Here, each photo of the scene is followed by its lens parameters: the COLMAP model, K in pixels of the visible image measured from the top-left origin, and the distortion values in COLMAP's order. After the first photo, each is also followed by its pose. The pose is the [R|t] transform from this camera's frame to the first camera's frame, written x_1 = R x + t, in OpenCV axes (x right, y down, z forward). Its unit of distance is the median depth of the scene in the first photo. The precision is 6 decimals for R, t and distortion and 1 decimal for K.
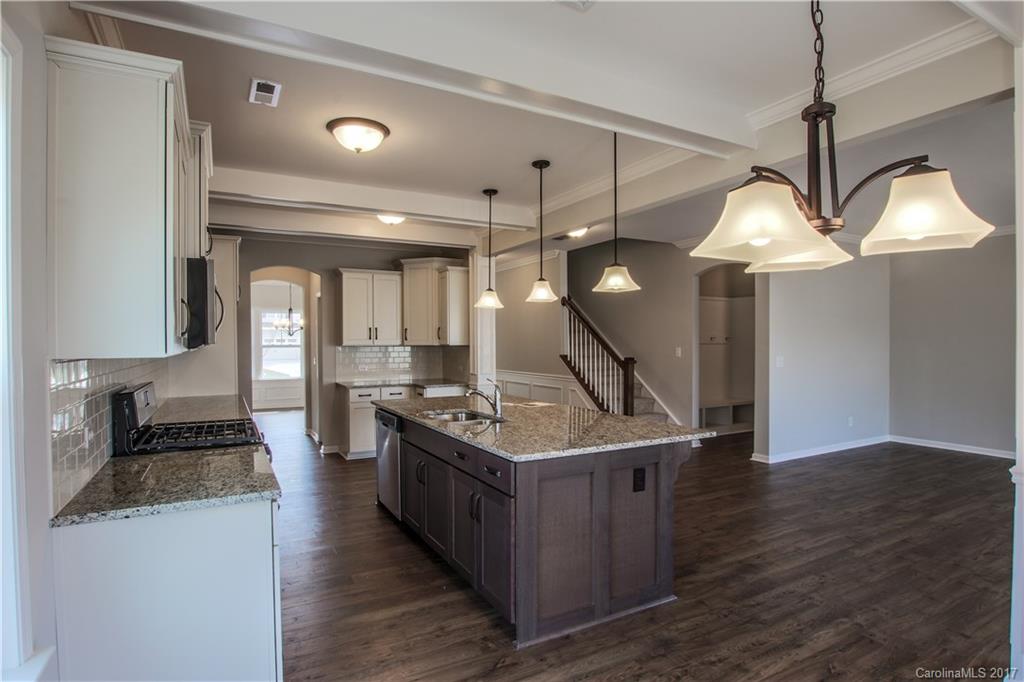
lens RADIAL K [[536.0, 0, 500.3], [0, 536.0, 345.1], [0, 0, 1]] dist [-0.033628, 0.001109]
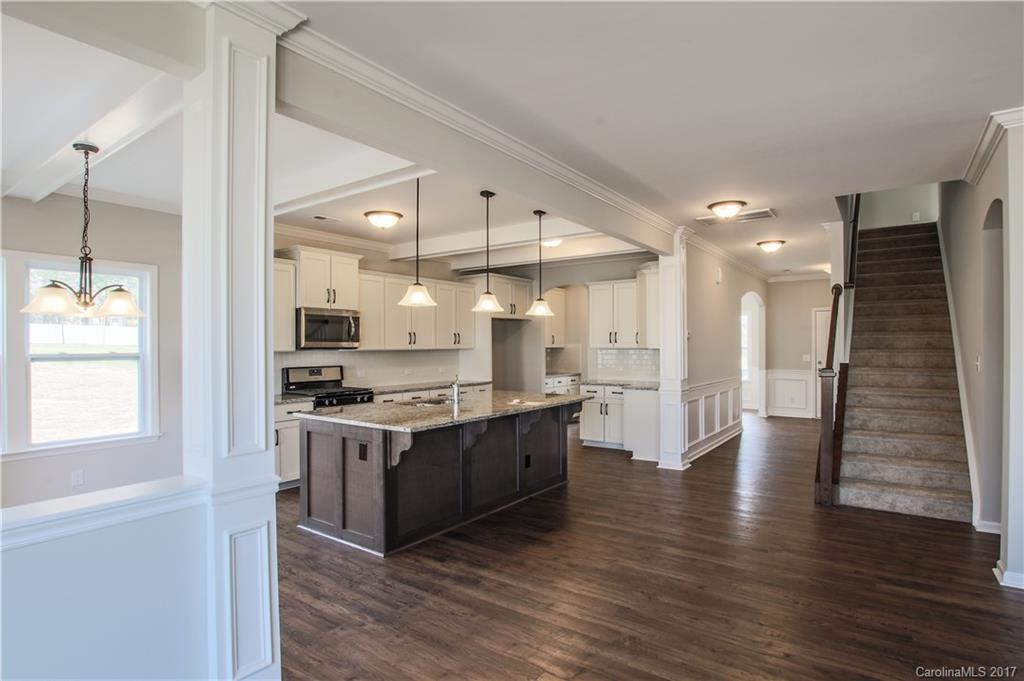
lens RADIAL K [[536.0, 0, 500.3], [0, 536.0, 344.6], [0, 0, 1]] dist [-0.033628, 0.001109]
pose [[0.429351, 0.003922, -0.903129, 1.407155], [-0.002974, 0.999991, 0.002929, -0.020100], [0.903133, 0.001428, 0.429359, 0.639780]]
